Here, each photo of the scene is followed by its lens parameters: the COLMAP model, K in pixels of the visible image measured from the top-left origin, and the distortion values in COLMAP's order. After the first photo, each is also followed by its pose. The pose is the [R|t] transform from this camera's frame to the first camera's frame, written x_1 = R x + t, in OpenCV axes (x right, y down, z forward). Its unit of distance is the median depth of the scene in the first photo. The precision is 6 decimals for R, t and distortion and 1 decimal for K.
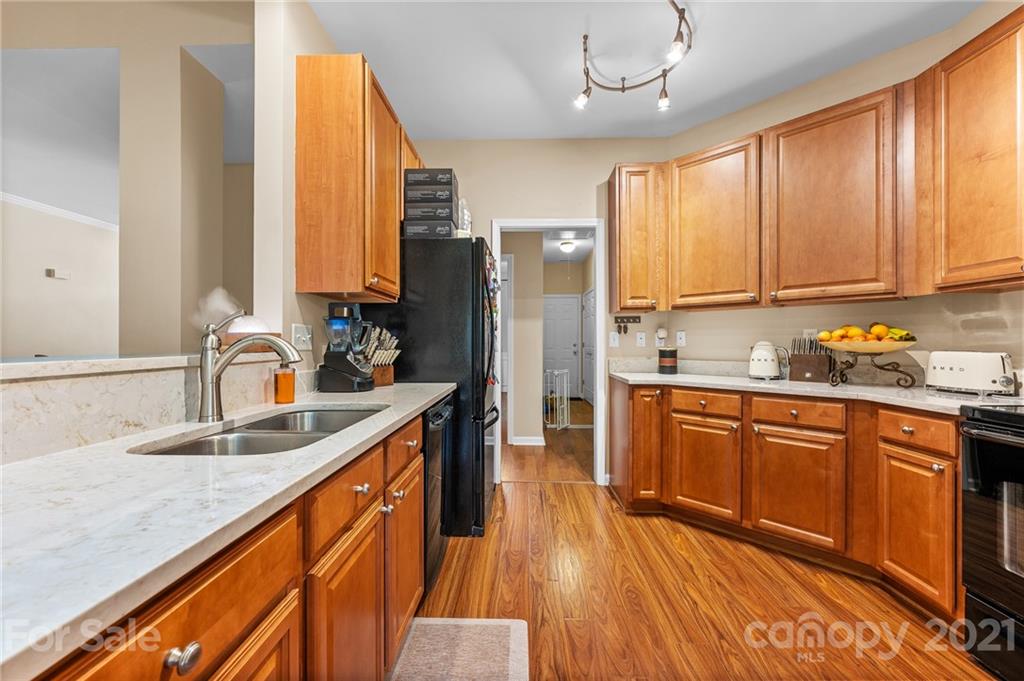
lens RADIAL K [[419.4, 0, 510.8], [0, 419.4, 342.3], [0, 0, 1]] dist [-0.000332, 0.000041]
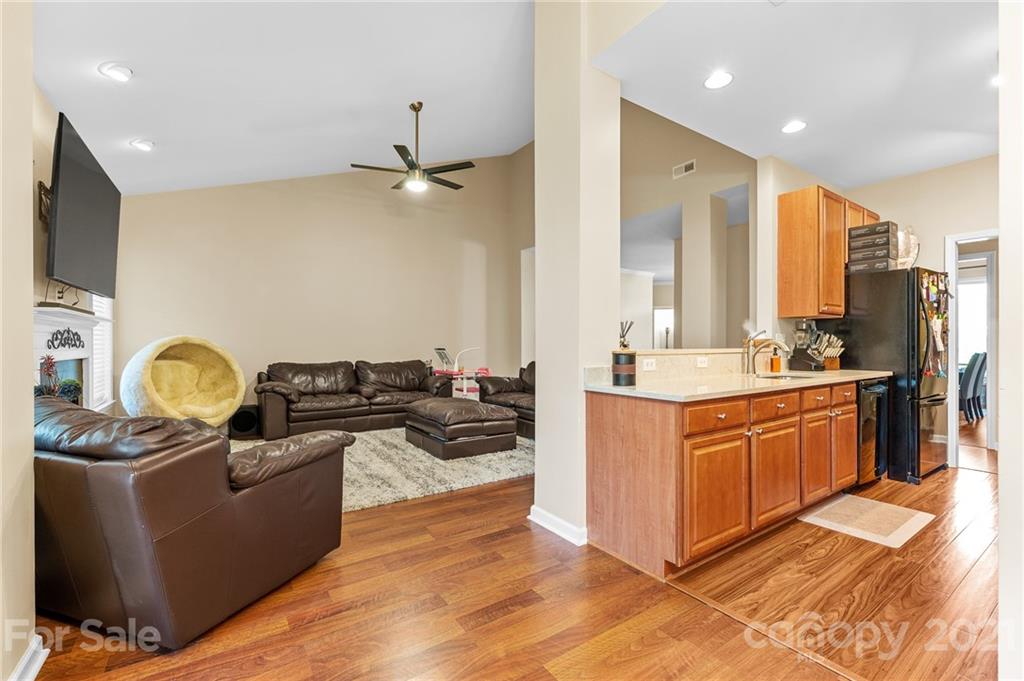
lens RADIAL K [[436.1, 0, 510.4], [0, 436.1, 345.4], [0, 0, 1]] dist [-0.002142, -0.000100]
pose [[0.590073, 0.001398, -0.807349, 0.332632], [0.002348, 0.999991, 0.003448, -0.000260], [0.807346, -0.003931, 0.590065, -1.027861]]
